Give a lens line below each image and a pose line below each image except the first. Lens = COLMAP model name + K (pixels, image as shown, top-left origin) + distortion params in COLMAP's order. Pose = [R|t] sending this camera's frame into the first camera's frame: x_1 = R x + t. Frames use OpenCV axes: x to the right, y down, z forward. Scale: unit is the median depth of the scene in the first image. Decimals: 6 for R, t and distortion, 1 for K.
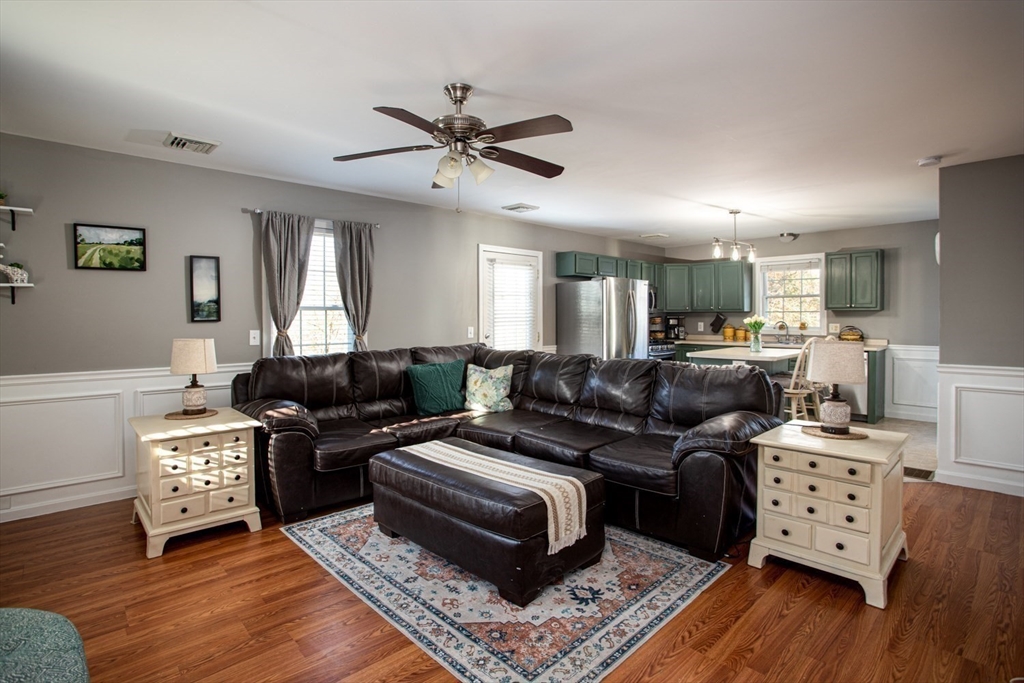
lens RADIAL K [[500.6, 0, 513.6], [0, 500.6, 317.5], [0, 0, 1]] dist [-0.038769, 0.000186]
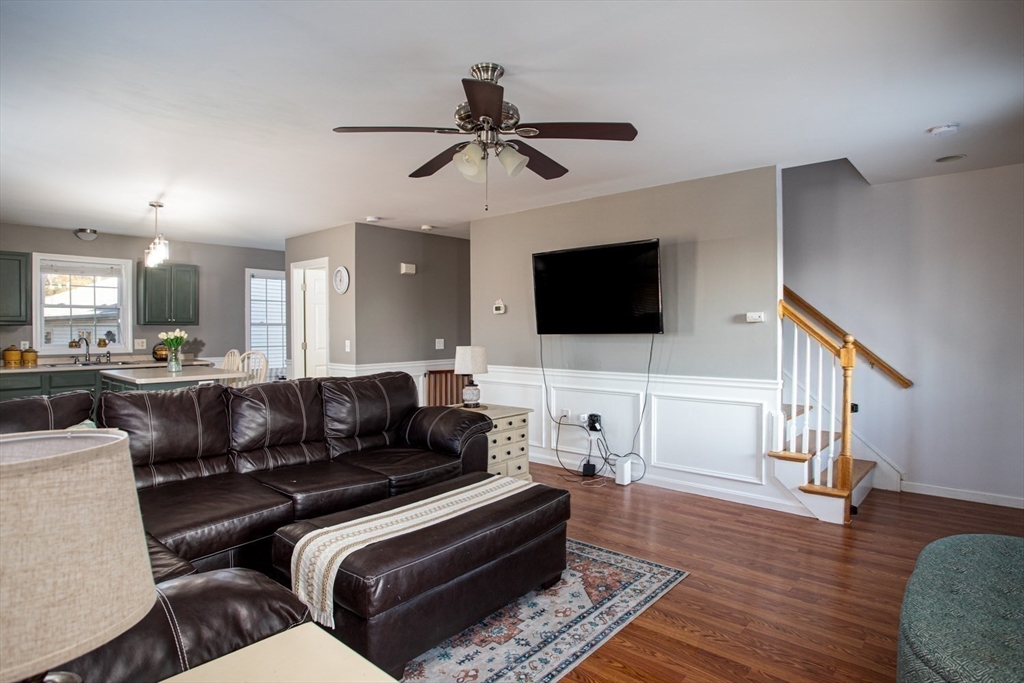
lens RADIAL K [[547.4, 0, 512.8], [0, 547.4, 326.2], [0, 0, 1]] dist [-0.049870, 0.000542]
pose [[-0.078115, 0.013905, 0.996847, -1.251907], [0.000339, 0.999903, -0.013921, 0.008567], [-0.996944, -0.000750, -0.078113, 1.213538]]
